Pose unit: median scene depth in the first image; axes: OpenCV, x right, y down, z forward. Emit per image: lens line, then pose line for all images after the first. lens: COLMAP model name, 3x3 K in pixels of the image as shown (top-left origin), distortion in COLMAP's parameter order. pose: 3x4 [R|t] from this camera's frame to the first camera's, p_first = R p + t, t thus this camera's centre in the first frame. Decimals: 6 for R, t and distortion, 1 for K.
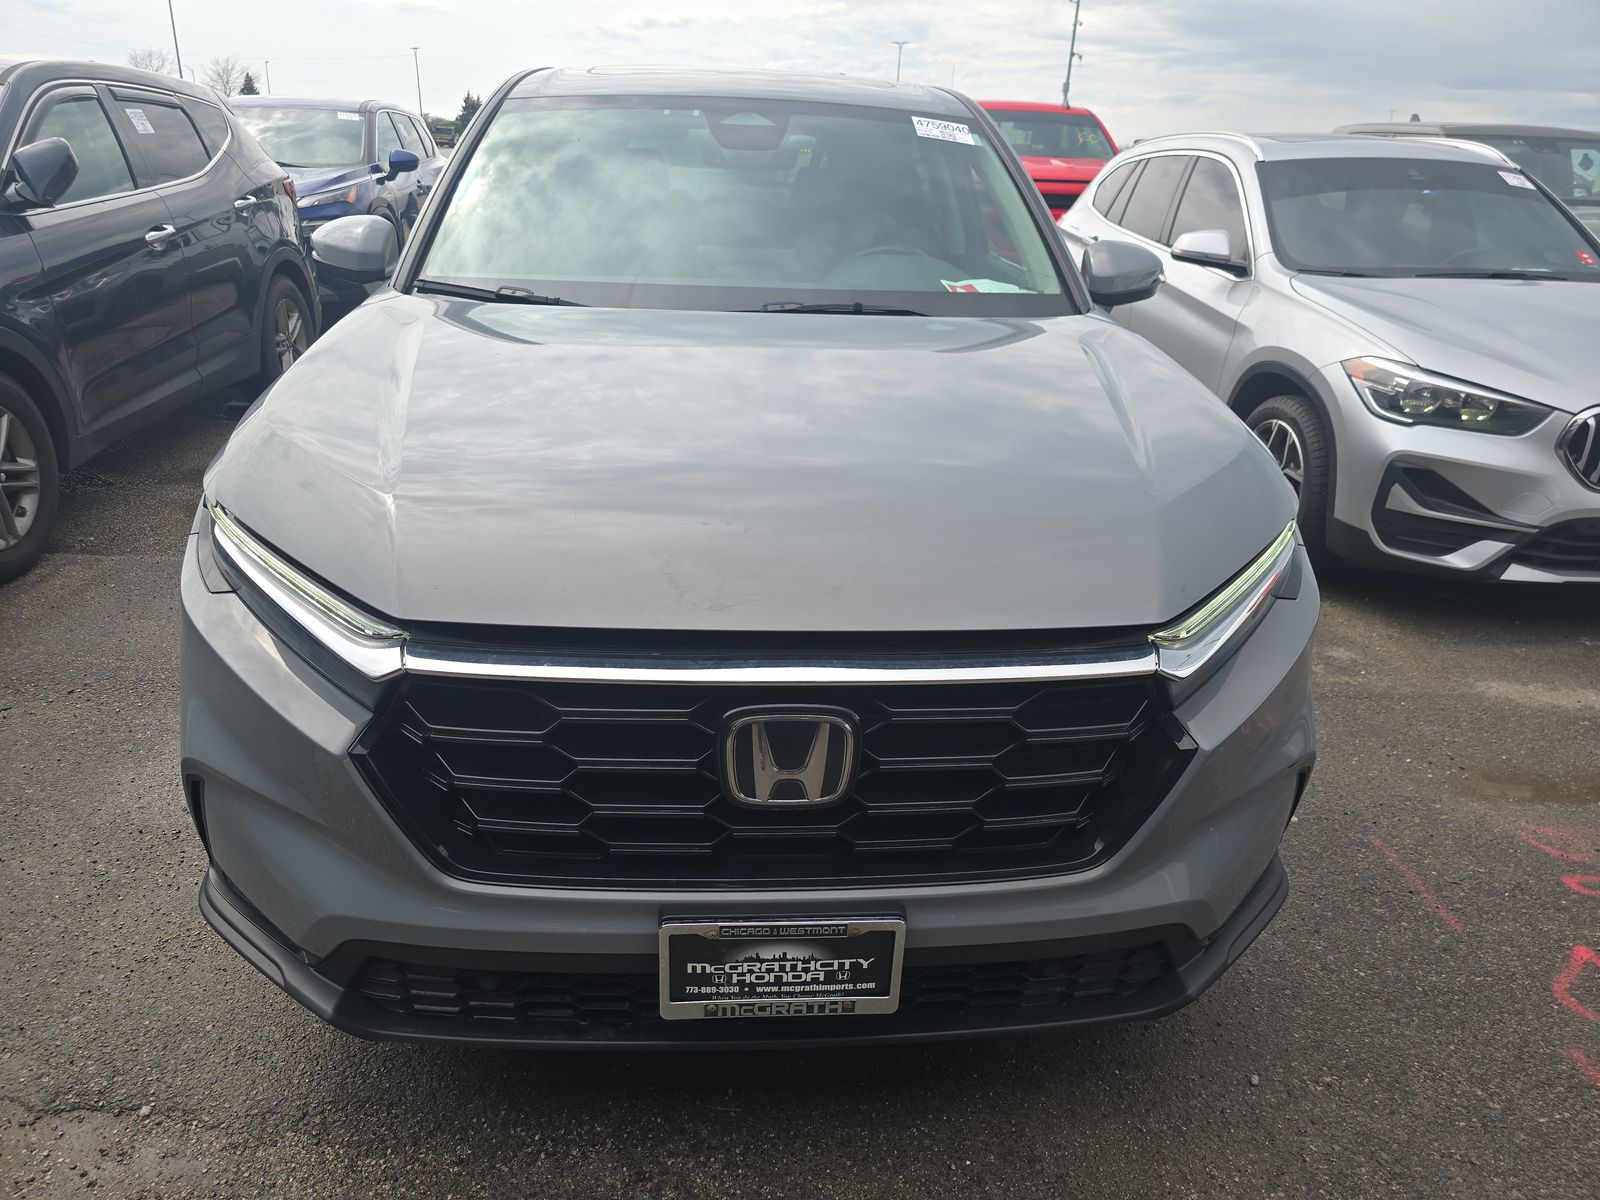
lens RADIAL K [[1072.9, 0, 792.0], [0, 1072.9, 600.8], [0, 0, 1]] dist [0.067136, -0.064737]
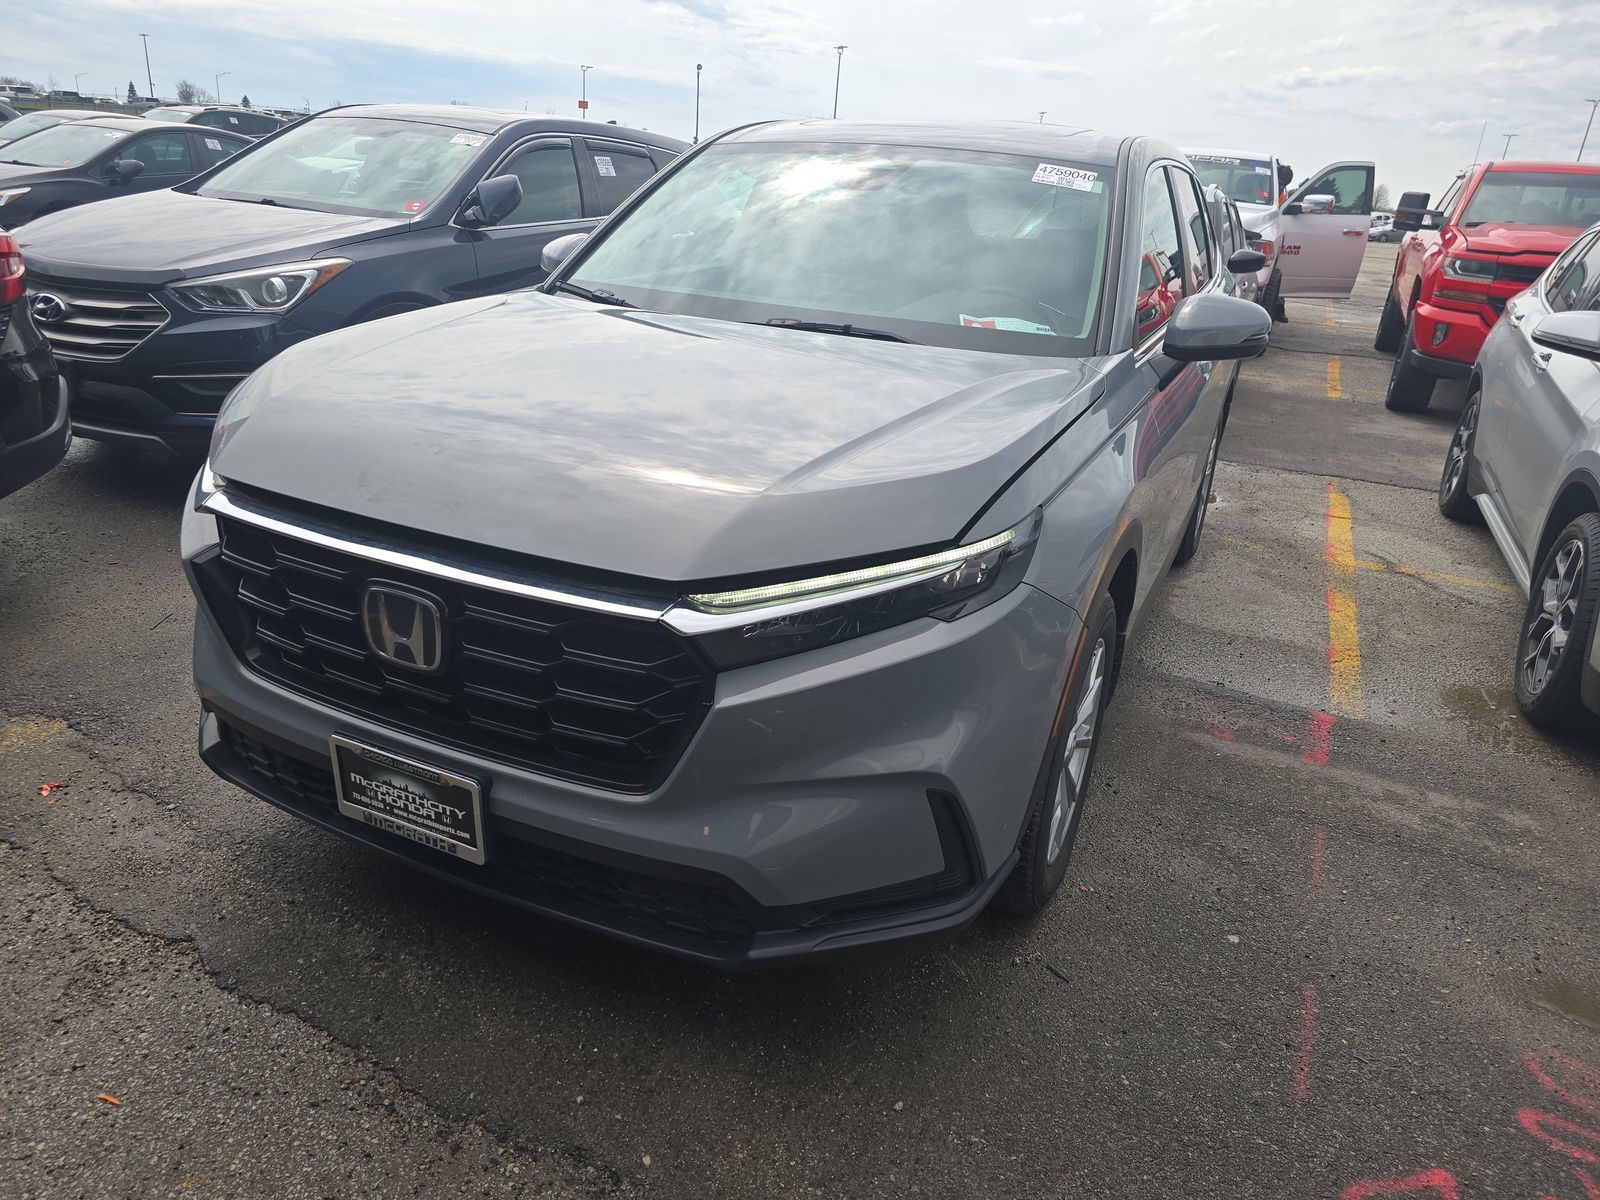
lens RADIAL K [[1072.9, 0, 792.0], [0, 1072.9, 600.8], [0, 0, 1]] dist [0.067136, -0.064737]
pose [[0.871068, 0.197434, -0.449734, 0.768339], [-0.218269, 0.975872, 0.005654, 0.005229], [0.439999, 0.093238, 0.893145, 0.030580]]
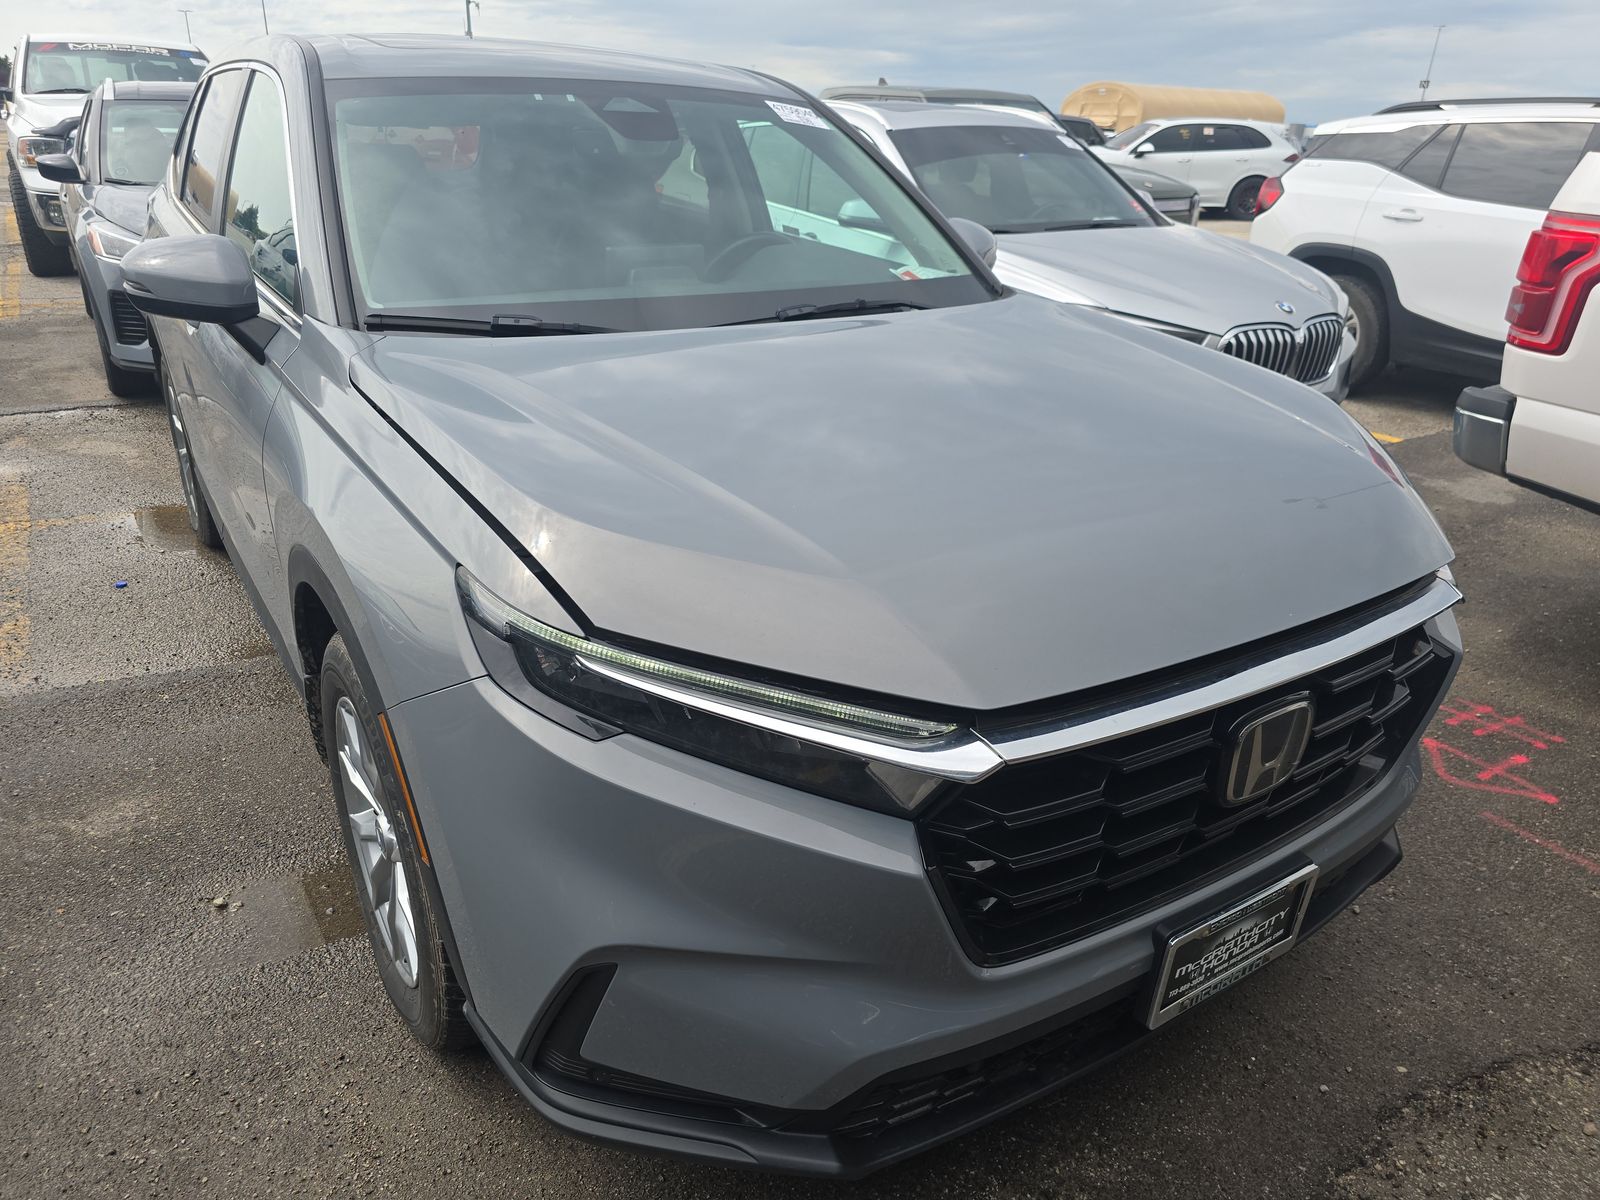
lens RADIAL K [[1072.9, 0, 792.0], [0, 1072.9, 600.8], [0, 0, 1]] dist [0.067136, -0.064737]
pose [[0.877759, -0.203530, 0.433722, -0.661730], [0.186863, 0.979020, 0.081247, -0.133735], [-0.441159, 0.009731, 0.897376, 0.190965]]
